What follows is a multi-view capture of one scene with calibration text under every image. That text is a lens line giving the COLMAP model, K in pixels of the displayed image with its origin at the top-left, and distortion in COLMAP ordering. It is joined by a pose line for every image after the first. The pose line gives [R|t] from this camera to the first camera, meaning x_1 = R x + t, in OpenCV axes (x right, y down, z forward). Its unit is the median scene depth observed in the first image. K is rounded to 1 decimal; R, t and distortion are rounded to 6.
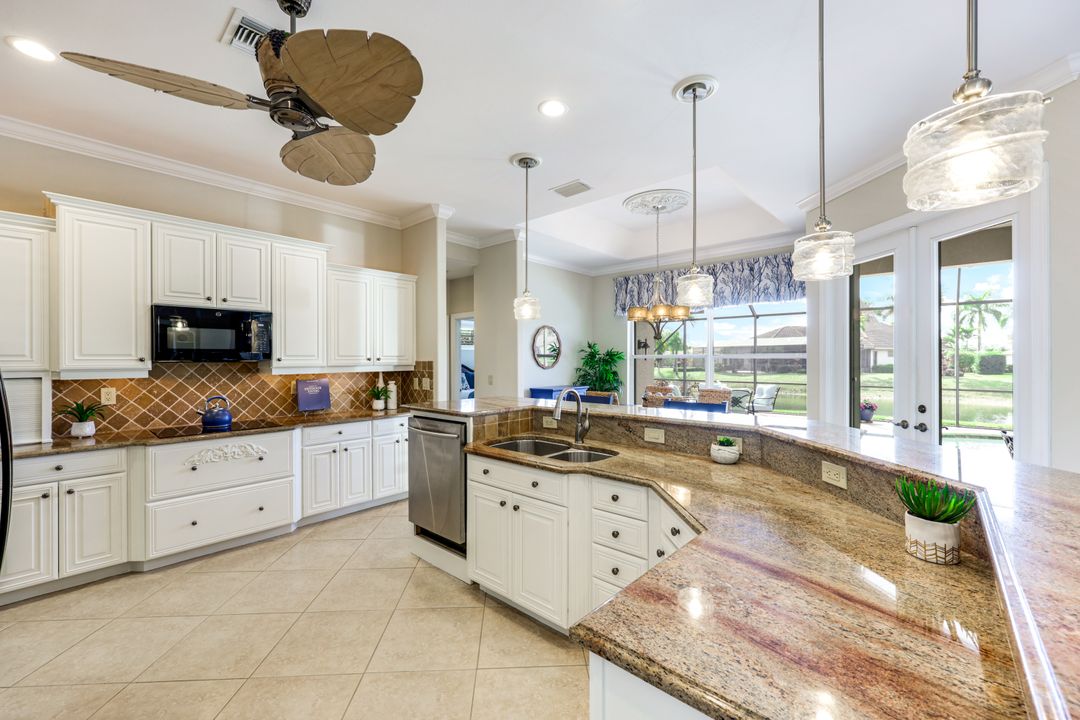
lens RADIAL K [[437.1, 0, 546.5], [0, 437.1, 358.3], [0, 0, 1]] dist [0.001013, 0.000276]
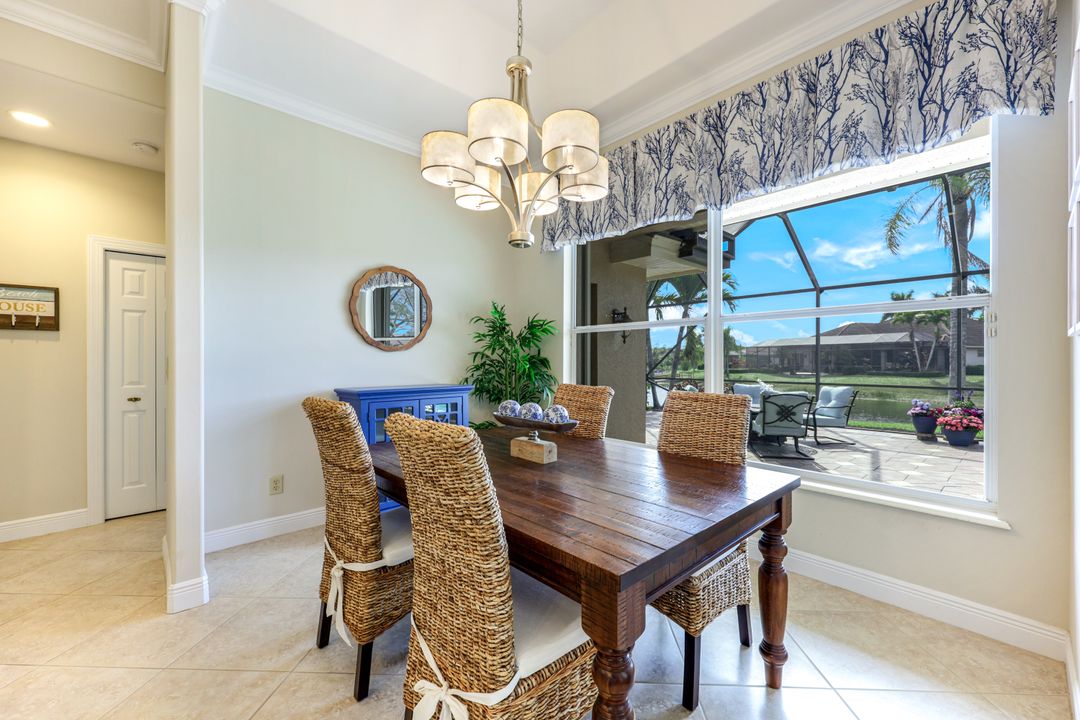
lens RADIAL K [[437.1, 0, 558.5], [0, 437.1, 361.1], [0, 0, 1]] dist [0.001013, 0.000276]
pose [[0.996066, 0.001314, -0.088608, 0.400772], [-0.001096, 0.999996, 0.002509, 0.057964], [0.088611, -0.002402, 0.996063, 0.847072]]
